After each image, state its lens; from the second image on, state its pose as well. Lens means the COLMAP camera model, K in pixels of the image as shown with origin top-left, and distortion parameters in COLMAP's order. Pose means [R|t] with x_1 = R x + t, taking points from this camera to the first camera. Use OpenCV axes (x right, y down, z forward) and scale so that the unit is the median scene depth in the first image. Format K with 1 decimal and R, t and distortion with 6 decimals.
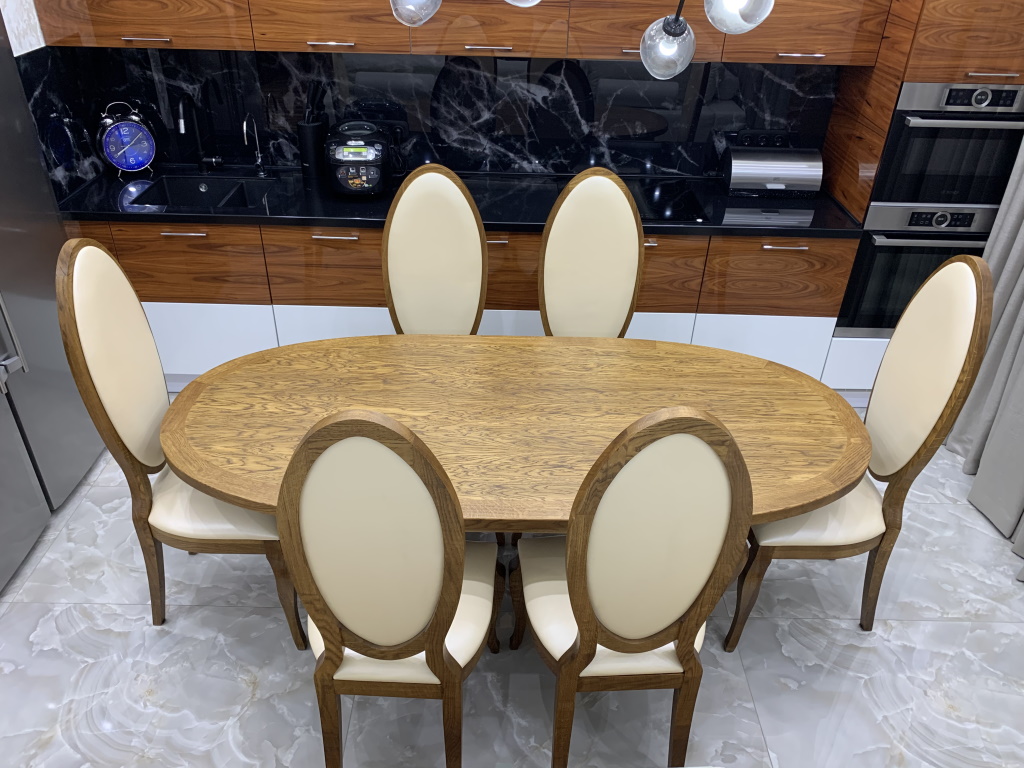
lens RADIAL K [[781.1, 0, 509.0], [0, 781.1, 381.7], [0, 0, 1]] dist [0.003408, -0.000832]
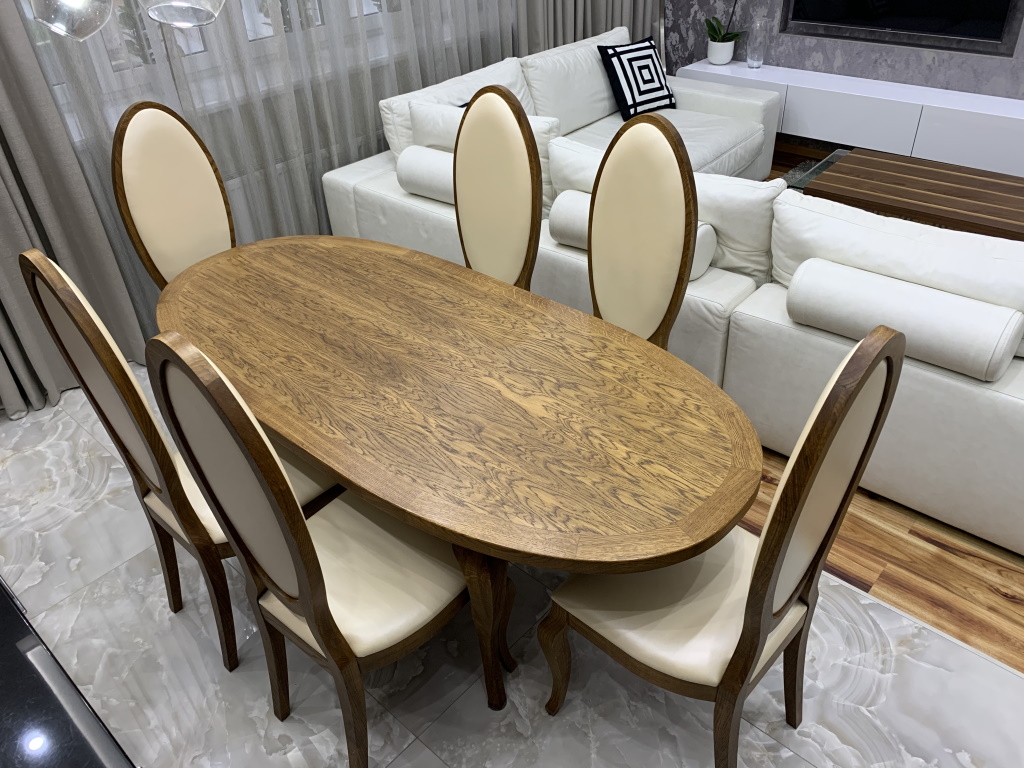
lens RADIAL K [[781.1, 0, 507.2], [0, 781.1, 386.2], [0, 0, 1]] dist [0.003408, -0.000832]
pose [[-0.740675, -0.375362, 0.557229, -0.584942], [0.394986, 0.427639, 0.813088, -0.628213], [-0.543495, 0.822331, -0.168478, 1.056811]]
